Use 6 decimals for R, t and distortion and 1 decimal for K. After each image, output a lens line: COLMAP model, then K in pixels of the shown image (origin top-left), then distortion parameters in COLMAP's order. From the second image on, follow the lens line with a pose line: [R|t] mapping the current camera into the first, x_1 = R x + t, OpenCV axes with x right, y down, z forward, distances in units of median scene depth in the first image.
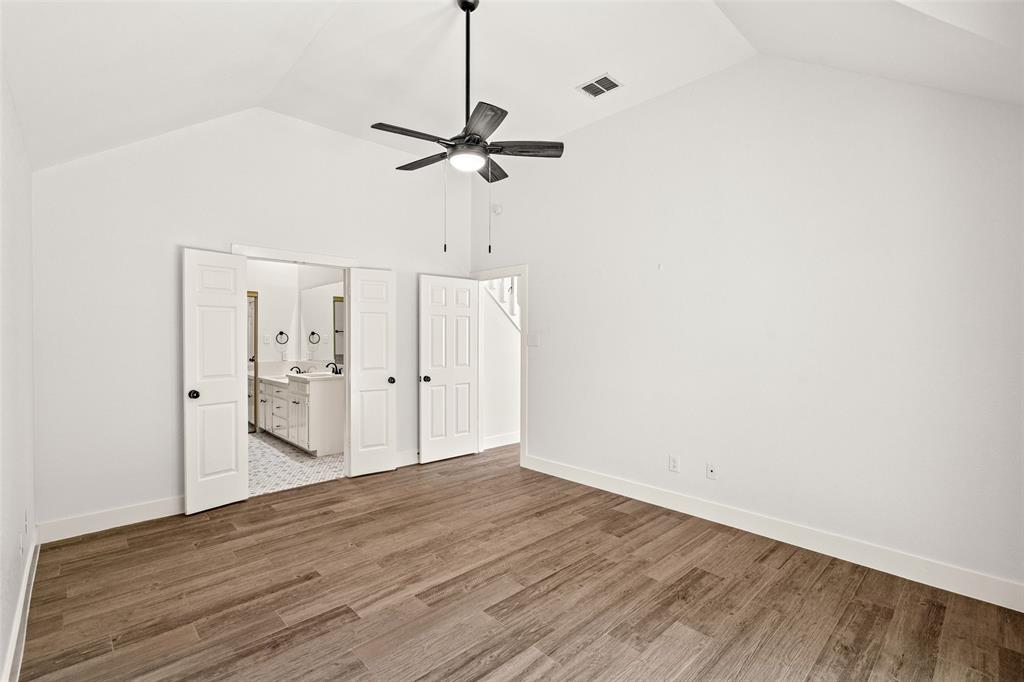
lens RADIAL K [[463.6, 0, 511.0], [0, 463.6, 340.5], [0, 0, 1]] dist [-0.001199, -0.000371]
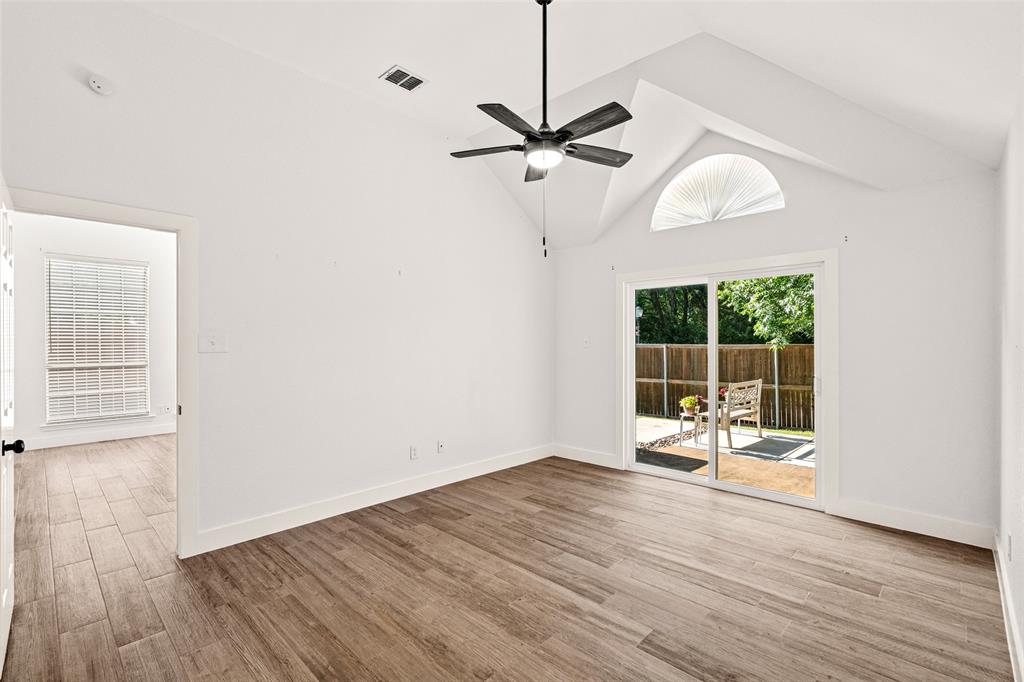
lens RADIAL K [[463.6, 0, 510.8], [0, 463.6, 340.7], [0, 0, 1]] dist [-0.001199, -0.000371]
pose [[-0.048322, 0.000506, 0.998832, -0.908212], [0.004808, 0.999988, -0.000274, -0.001357], [-0.998820, 0.004790, -0.048324, 0.957810]]
